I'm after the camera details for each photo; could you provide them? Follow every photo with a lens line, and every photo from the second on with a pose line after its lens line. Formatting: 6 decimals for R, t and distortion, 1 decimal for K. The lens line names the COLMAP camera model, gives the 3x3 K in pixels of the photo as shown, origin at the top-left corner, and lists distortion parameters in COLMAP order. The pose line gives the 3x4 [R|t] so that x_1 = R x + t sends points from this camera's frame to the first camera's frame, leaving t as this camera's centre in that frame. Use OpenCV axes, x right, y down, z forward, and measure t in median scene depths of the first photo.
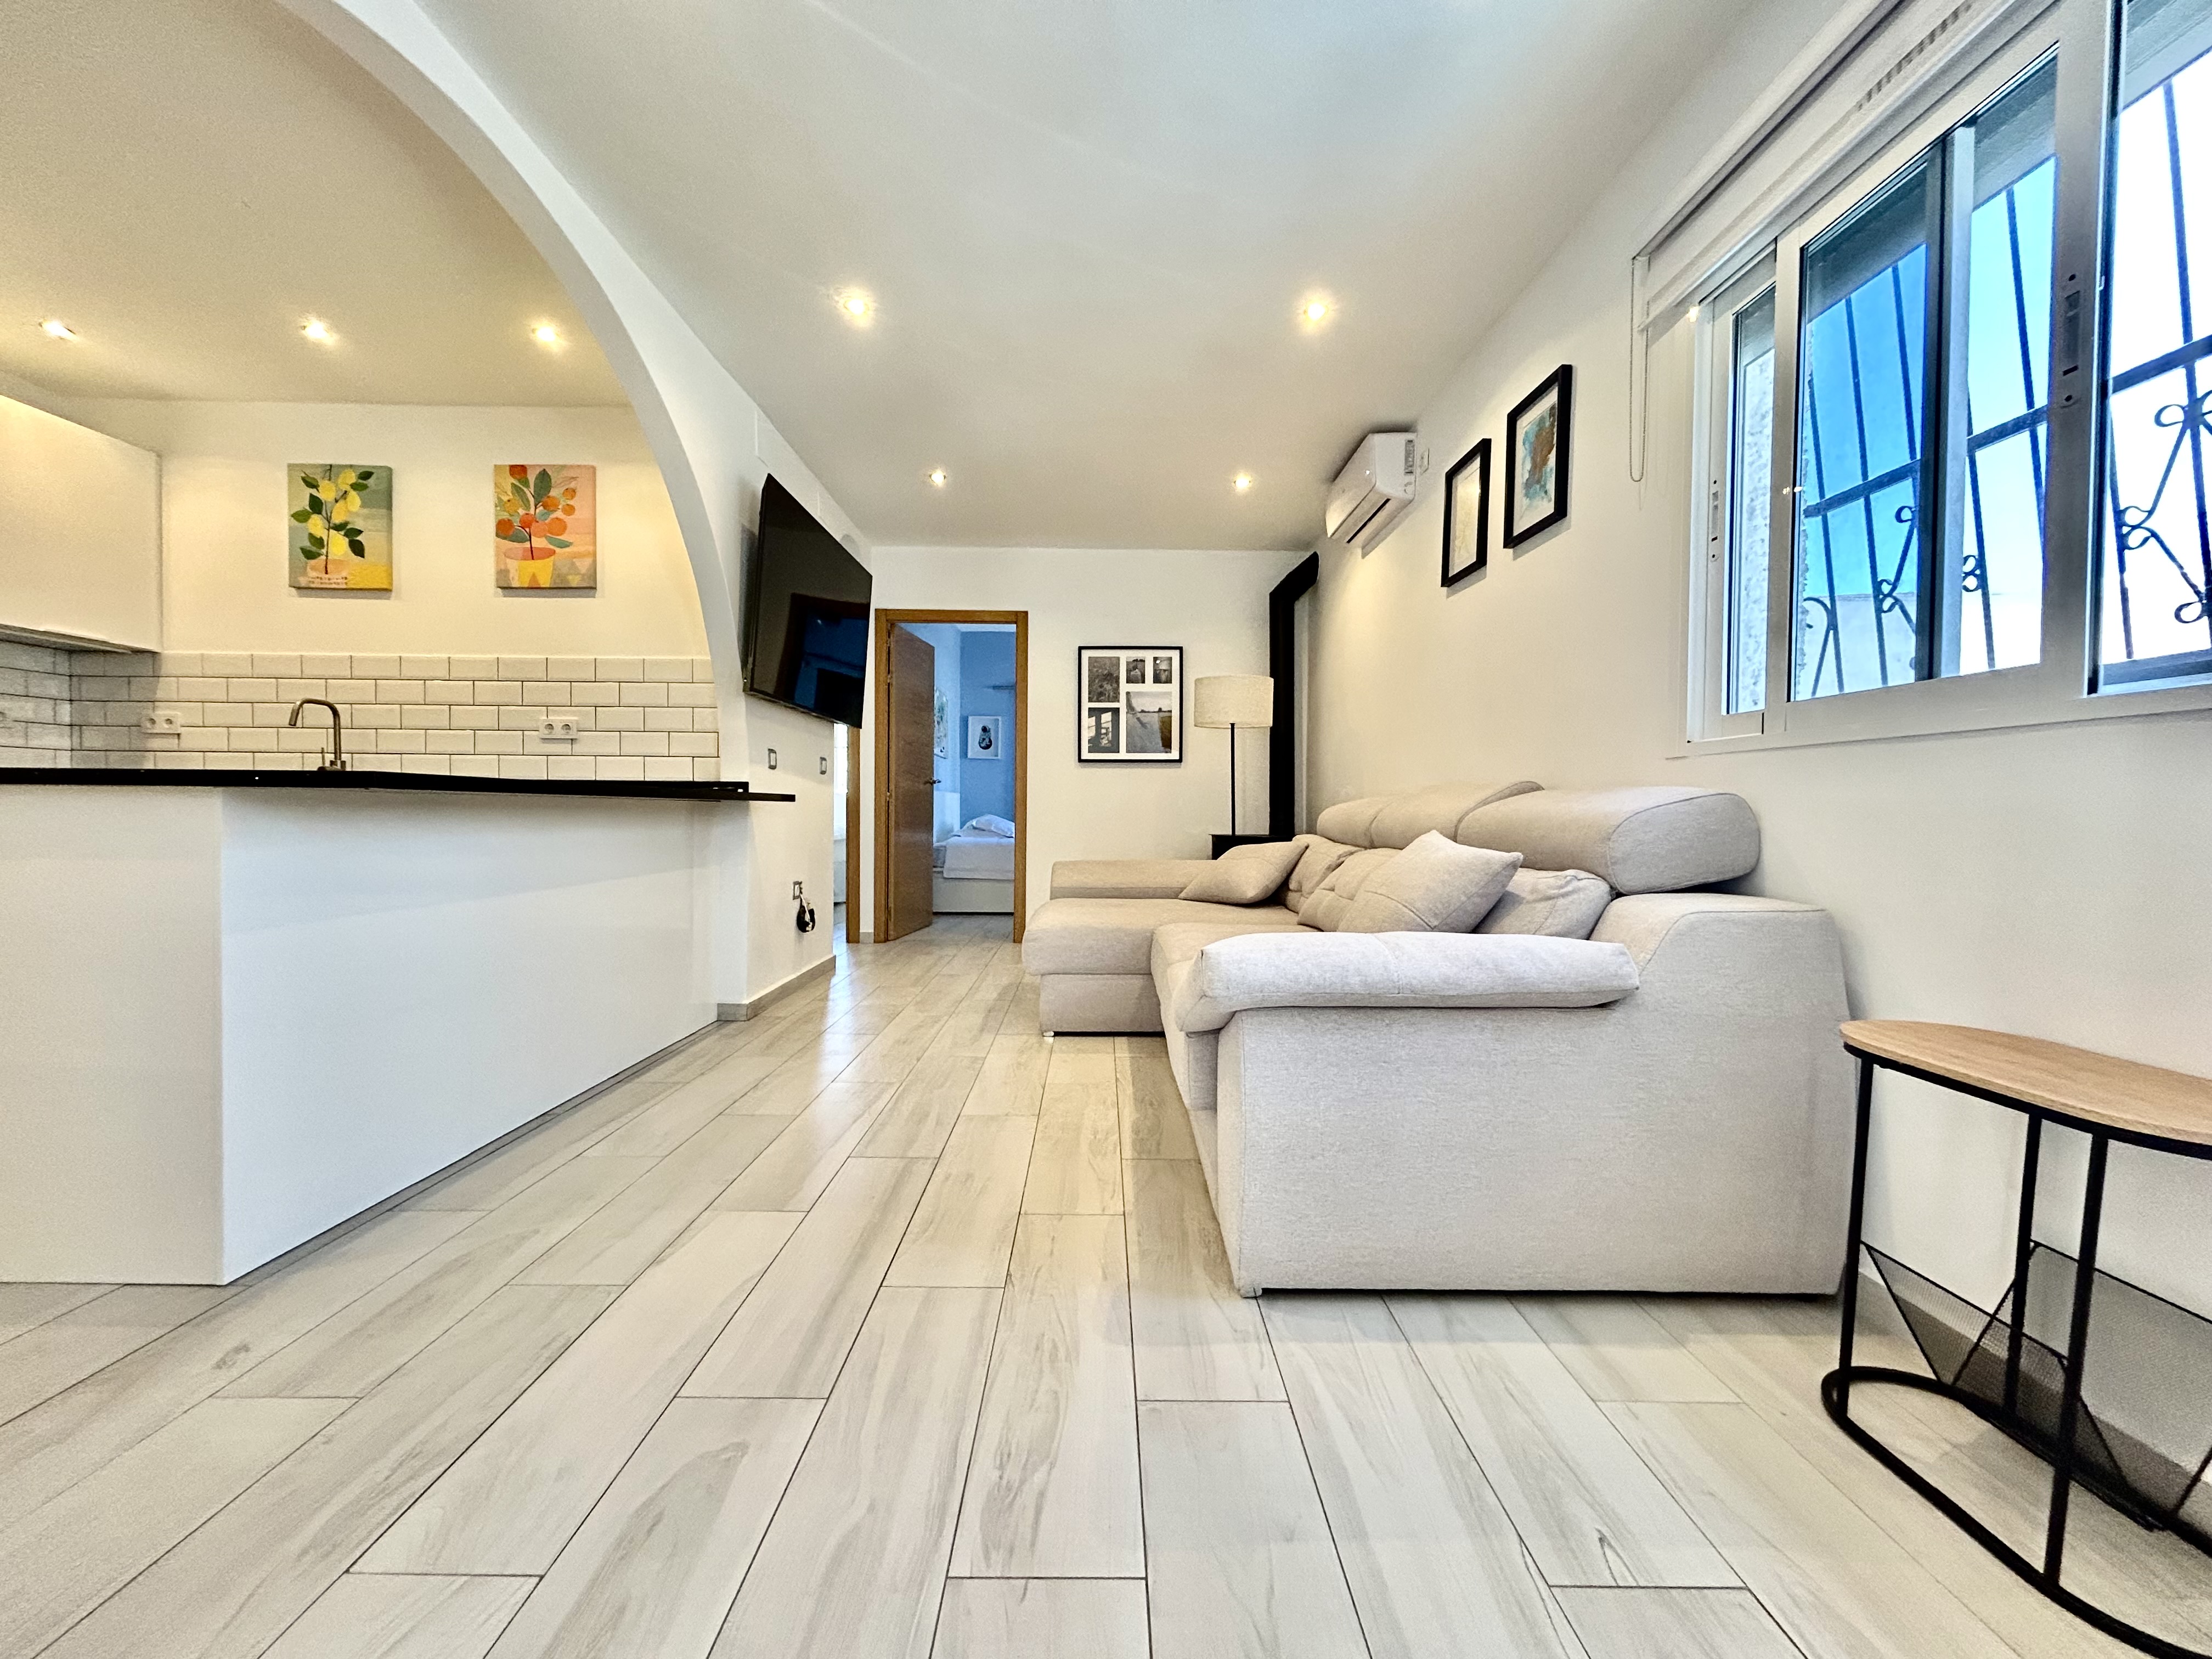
lens RADIAL K [[890.0, 0, 1103.4], [0, 890.0, 826.9], [0, 0, 1]] dist [-0.000348, 0.000450]
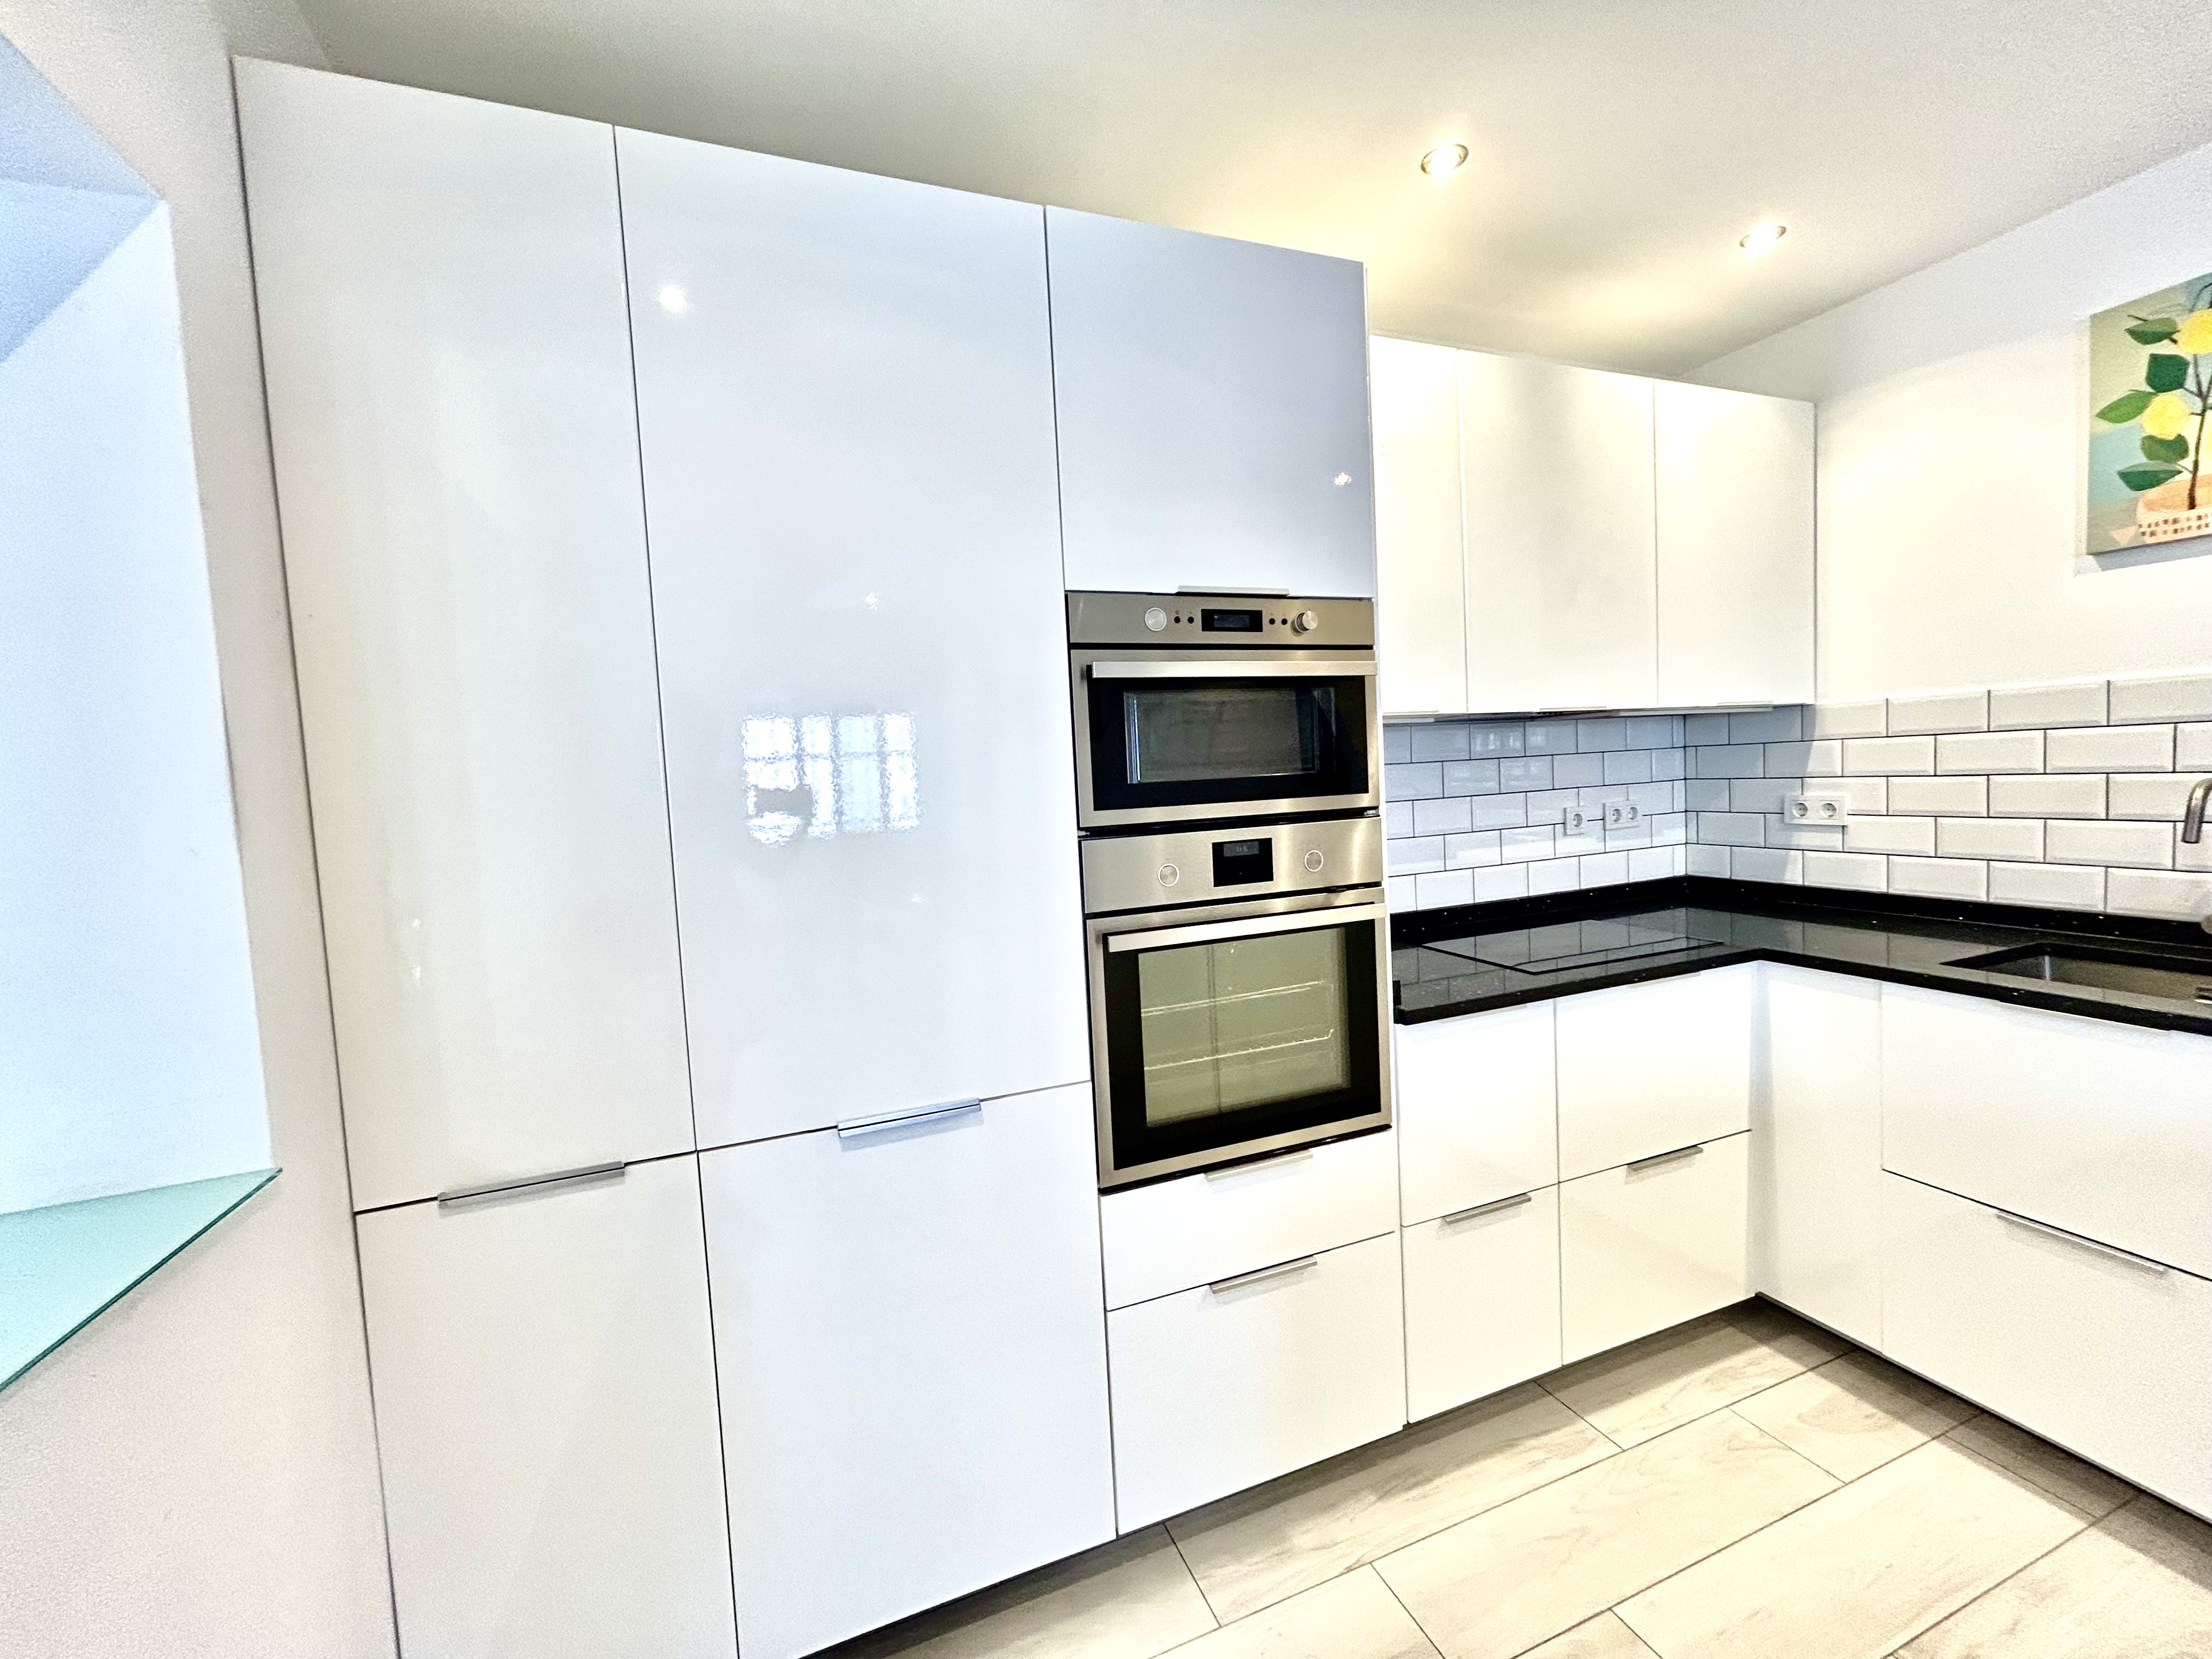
lens RADIAL K [[890.0, 0, 1103.4], [0, 890.0, 826.9], [0, 0, 1]] dist [-0.000348, 0.000450]
pose [[0.348772, 0.027926, -0.936791, -0.618811], [0.037299, 0.998350, 0.043648, -0.153747], [0.936465, -0.050165, 0.347155, 0.263974]]
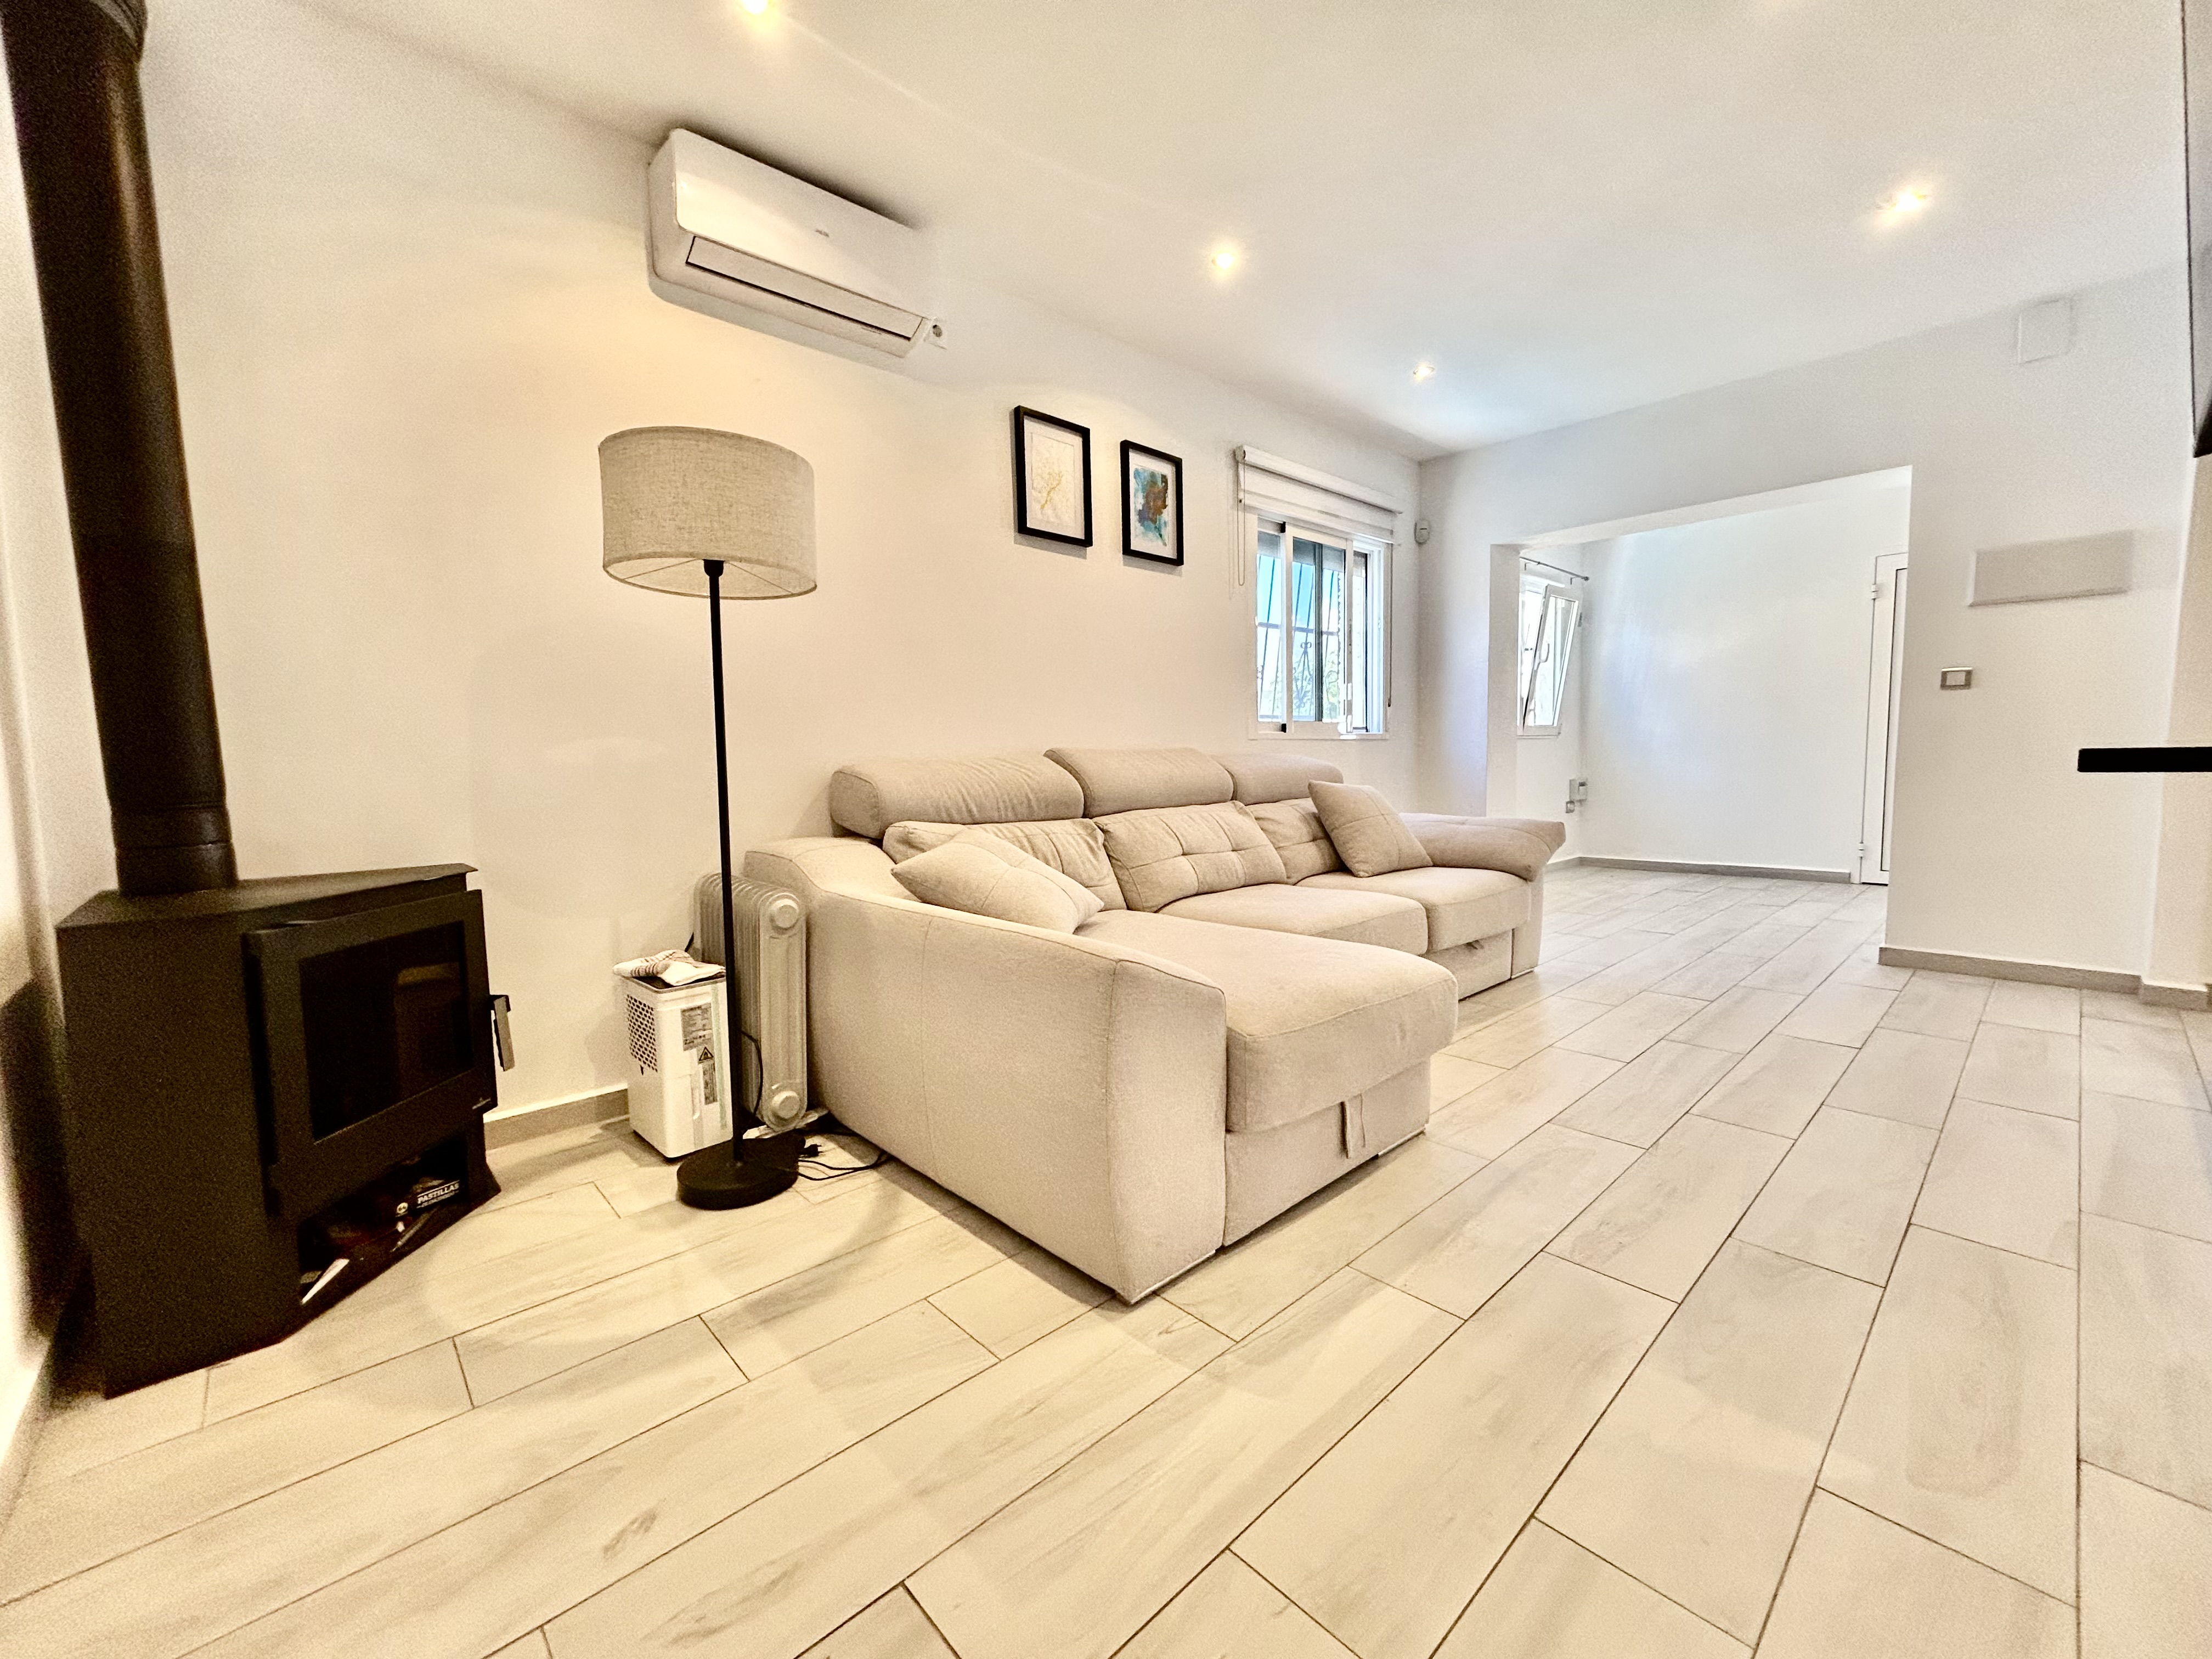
lens RADIAL K [[890.0, 0, 1103.4], [0, 890.0, 826.9], [0, 0, 1]] dist [-0.000348, 0.000450]
pose [[-0.670337, -0.054594, 0.740046, -0.344947], [0.027653, 0.994759, 0.098434, -0.049373], [-0.741541, 0.086448, -0.665314, 1.449791]]
